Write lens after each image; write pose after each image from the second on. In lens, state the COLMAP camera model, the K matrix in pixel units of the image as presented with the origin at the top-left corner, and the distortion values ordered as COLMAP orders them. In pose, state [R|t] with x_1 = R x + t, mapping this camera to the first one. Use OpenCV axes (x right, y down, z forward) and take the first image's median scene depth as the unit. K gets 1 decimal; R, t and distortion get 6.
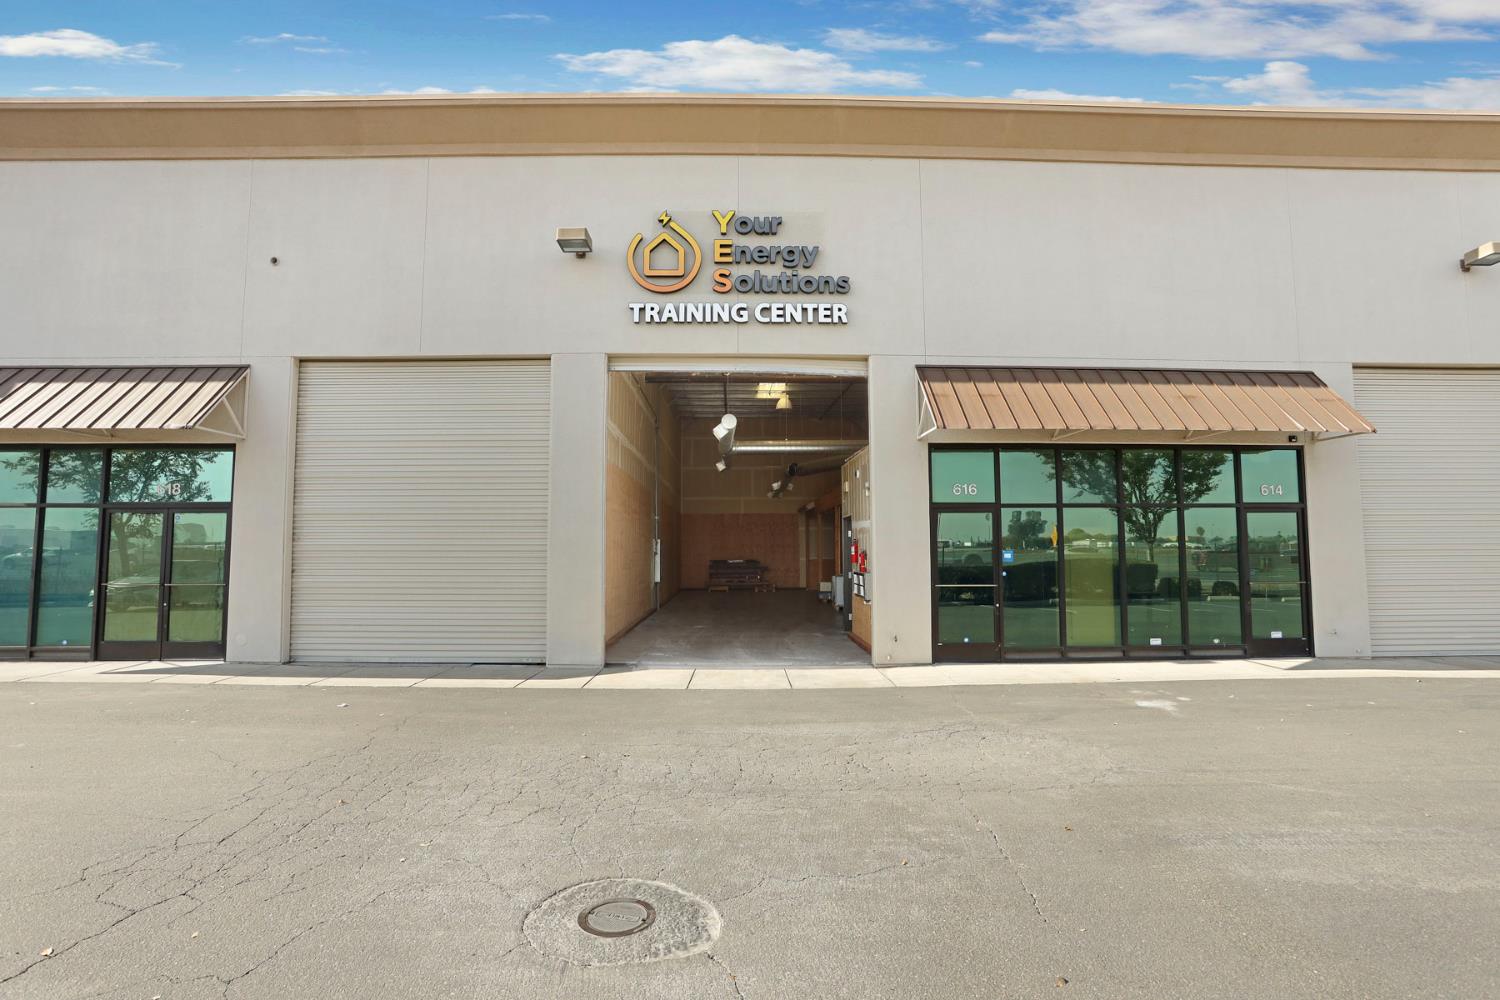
lens RADIAL K [[744.7, 0, 754.6], [0, 744.7, 496.5], [0, 0, 1]] dist [-0.045515, 0.013991]
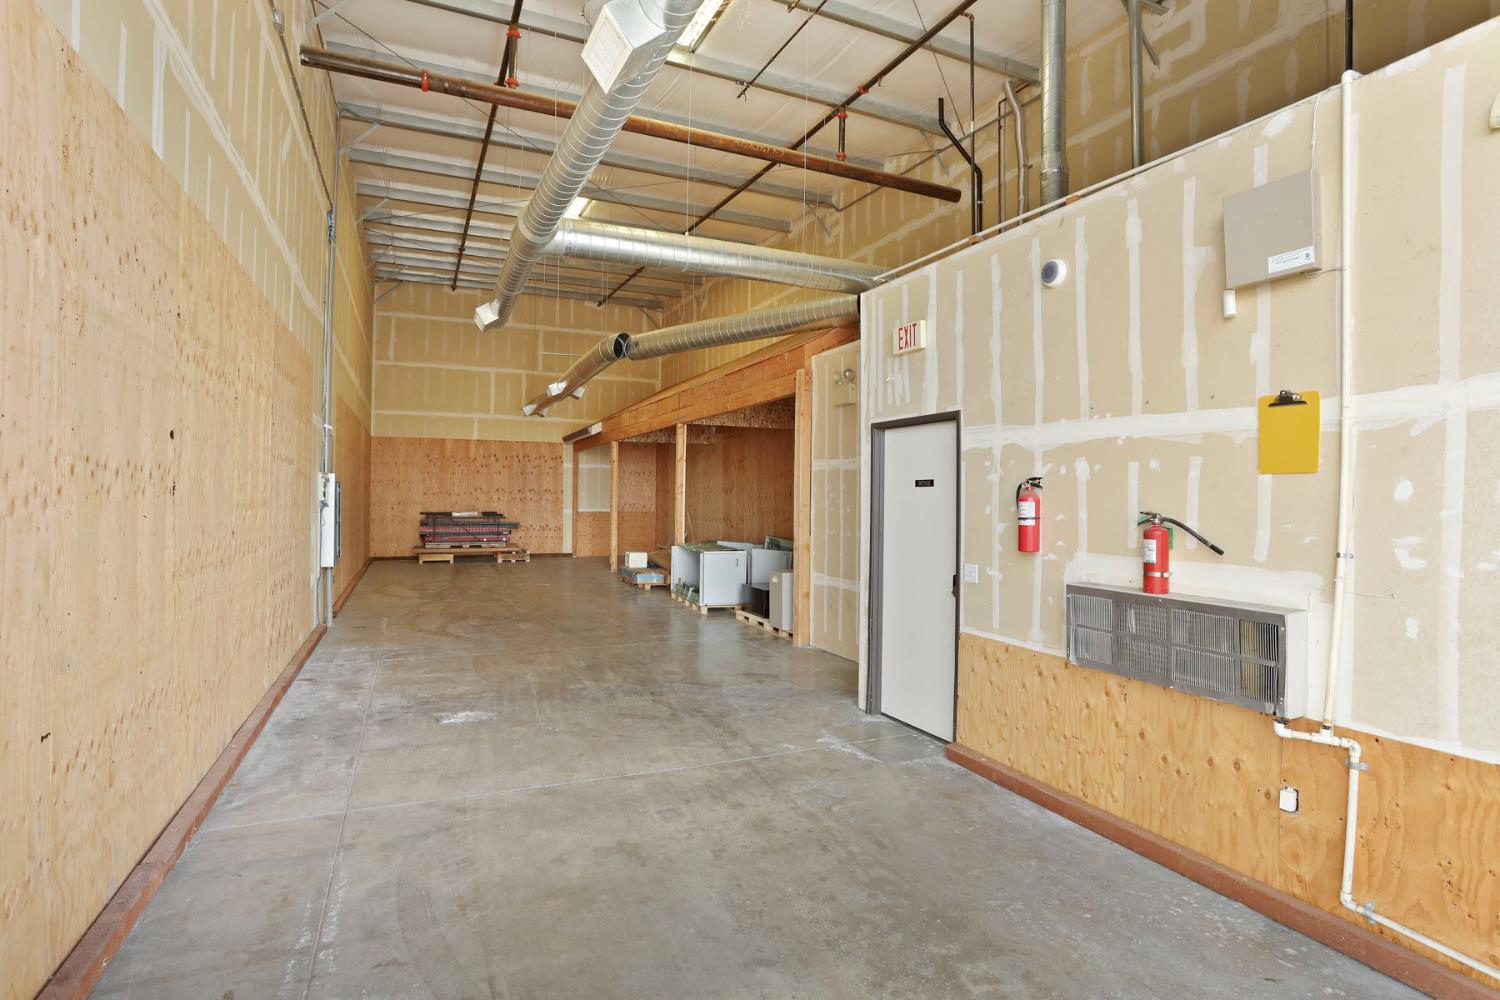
lens RADIAL K [[744.7, 0, 760.0], [0, 744.7, 498.9], [0, 0, 1]] dist [-0.045515, 0.013991]
pose [[0.918575, 0.012297, 0.395055, -0.043439], [-0.042227, 0.996848, 0.067157, 0.021347], [-0.392984, -0.078371, 0.916200, 0.323851]]
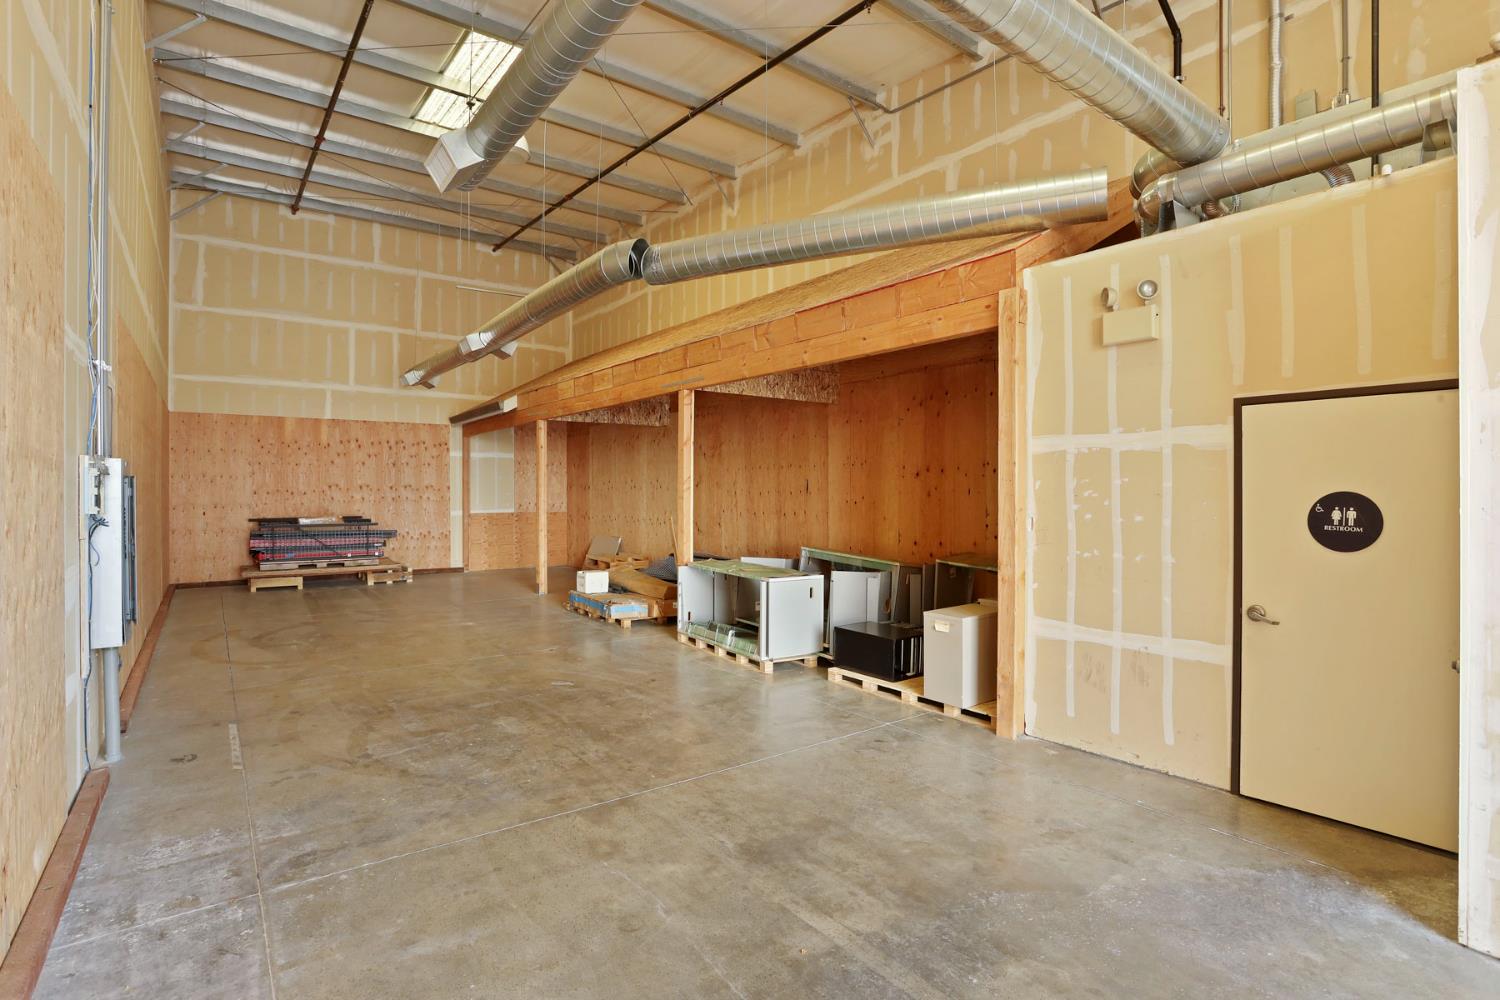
lens RADIAL K [[744.7, 0, 776.3], [0, 744.7, 498.8], [0, 0, 1]] dist [-0.045515, 0.013991]
pose [[0.807558, -0.001977, 0.589785, -0.063086], [-0.046289, 0.996697, 0.066721, 0.030274], [-0.587969, -0.081181, 0.804799, 0.465497]]
